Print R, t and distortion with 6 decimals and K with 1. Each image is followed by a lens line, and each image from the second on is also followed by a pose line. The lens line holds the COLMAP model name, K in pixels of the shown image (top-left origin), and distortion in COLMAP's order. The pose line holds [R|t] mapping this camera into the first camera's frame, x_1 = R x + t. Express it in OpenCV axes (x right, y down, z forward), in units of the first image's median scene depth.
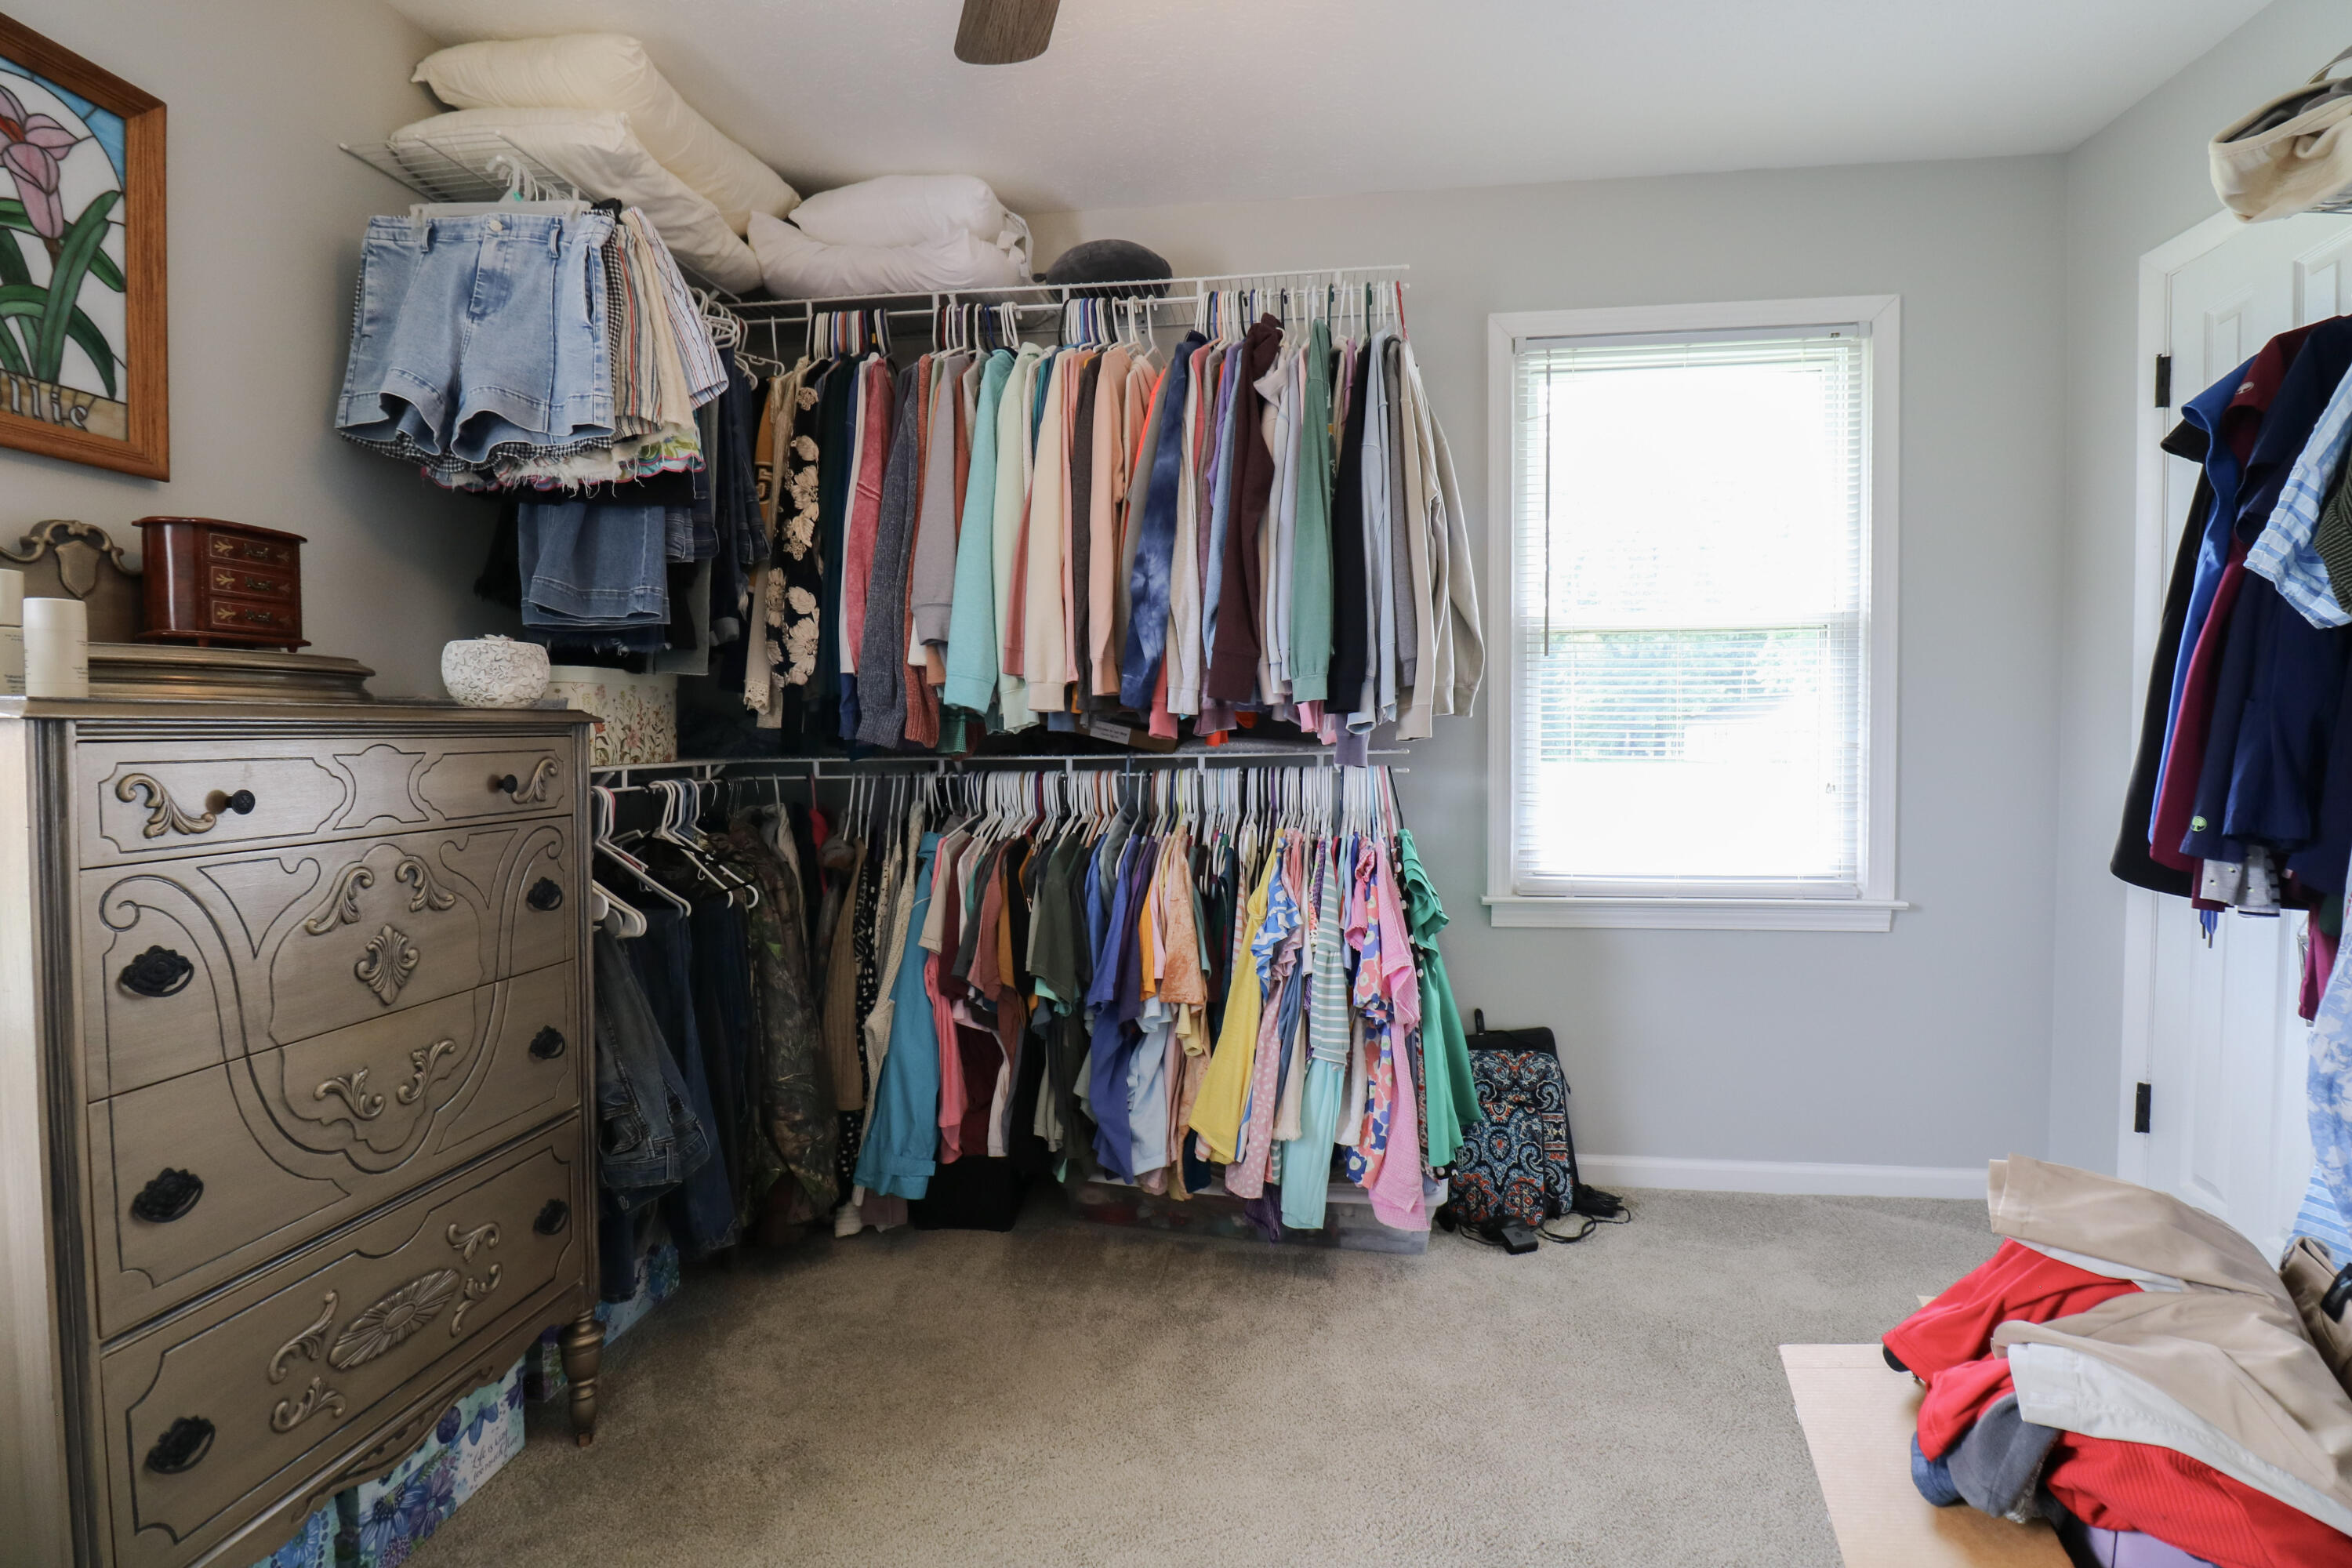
lens RADIAL K [[1086.7, 0, 1176.2], [0, 1086.7, 772.4], [0, 0, 1]] dist [-0.004635, -0.000680]
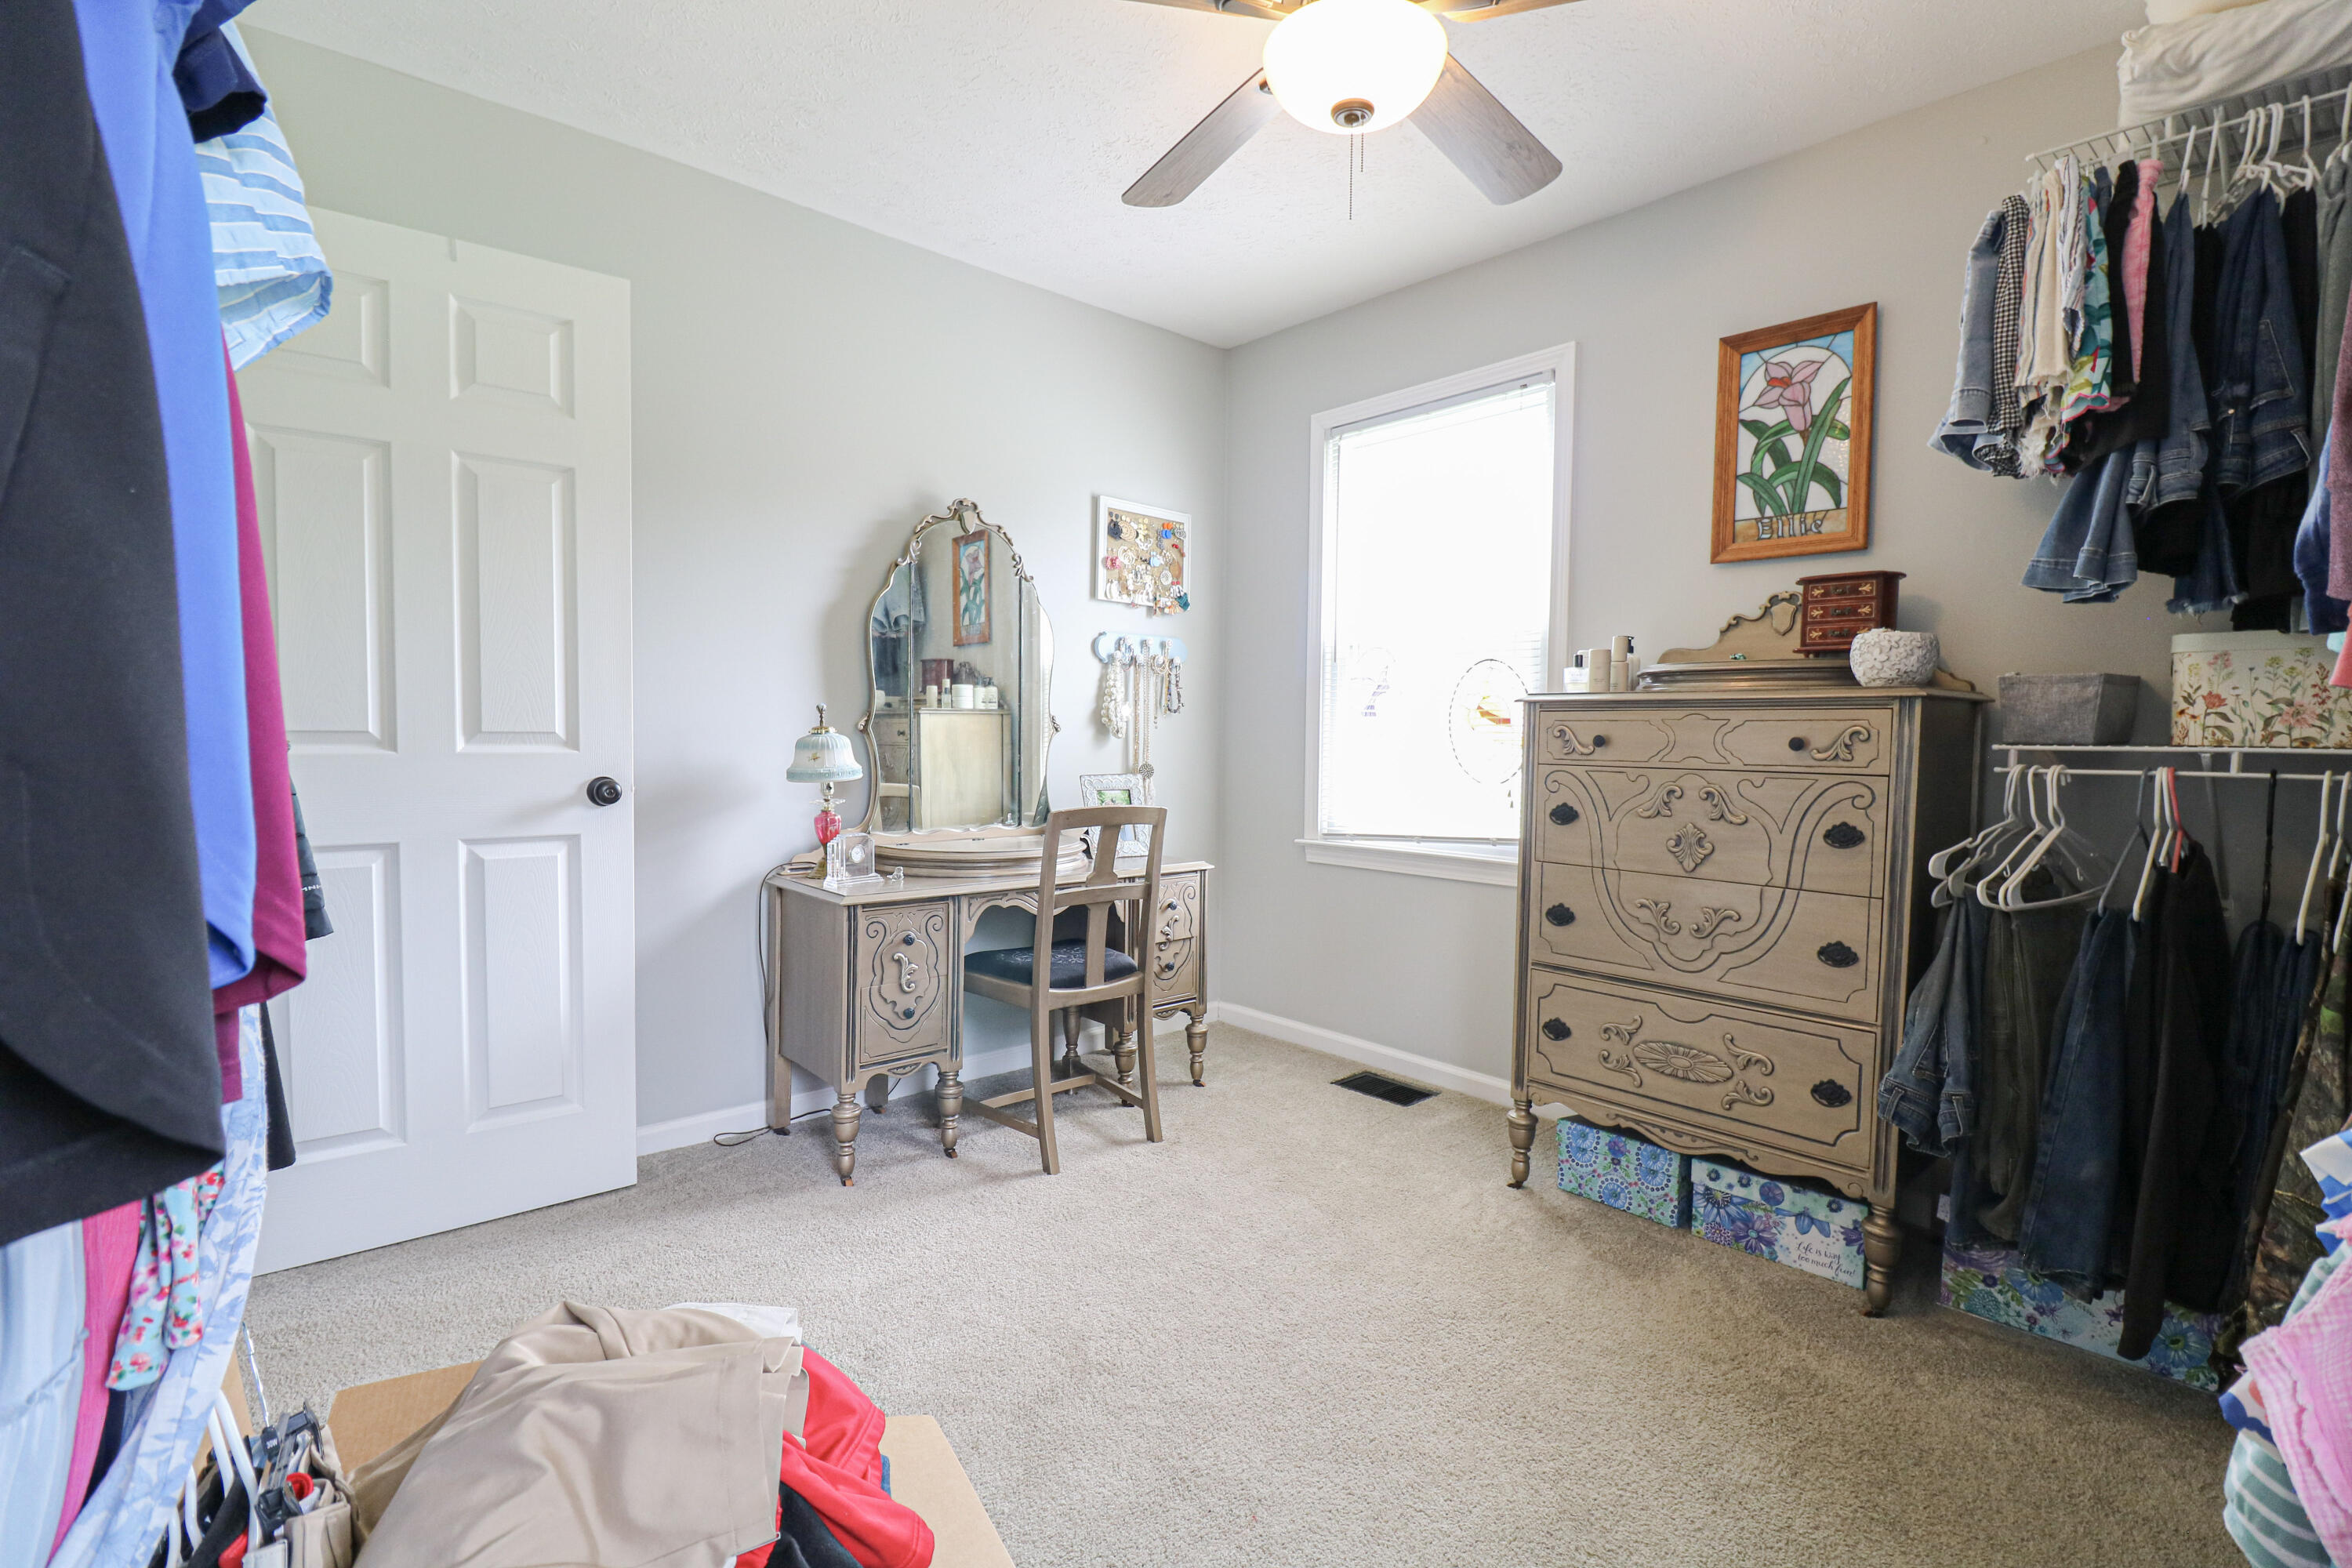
lens RADIAL K [[1086.7, 0, 1172.7], [0, 1086.7, 788.7], [0, 0, 1]] dist [-0.004635, -0.000680]
pose [[-0.625683, 0.035030, -0.779290, 0.961931], [-0.041781, 0.996052, 0.078319, -0.007518], [0.778957, 0.081562, -0.621750, 1.291925]]
